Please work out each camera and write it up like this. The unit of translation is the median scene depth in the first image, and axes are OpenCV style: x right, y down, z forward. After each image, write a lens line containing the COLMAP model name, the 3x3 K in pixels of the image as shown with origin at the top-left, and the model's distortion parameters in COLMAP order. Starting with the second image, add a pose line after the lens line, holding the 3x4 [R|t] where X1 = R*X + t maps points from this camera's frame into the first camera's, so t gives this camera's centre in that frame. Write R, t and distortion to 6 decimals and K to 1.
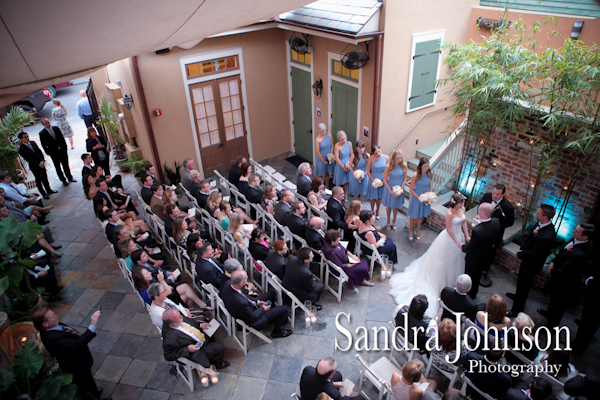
lens RADIAL K [[409.3, 0, 300.0], [0, 409.3, 200.0], [0, 0, 1]] dist [-0.096222, 0.068894]
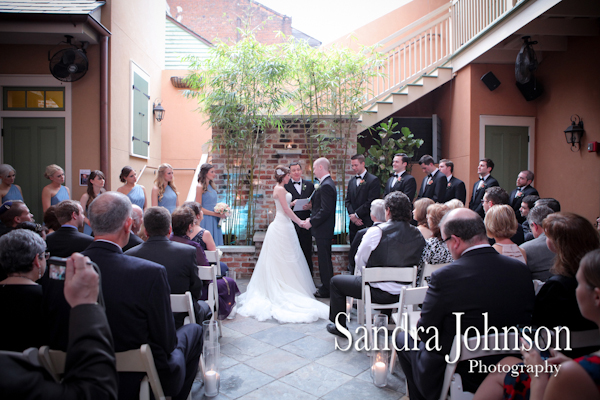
lens RADIAL K [[409.3, 0, 300.0], [0, 409.3, 200.0], [0, 0, 1]] dist [-0.096222, 0.068894]
pose [[0.531996, 0.006986, 0.846718, -0.255726], [0.430485, 0.858861, -0.277562, 0.246346], [-0.729152, 0.512162, 0.453903, 0.524820]]
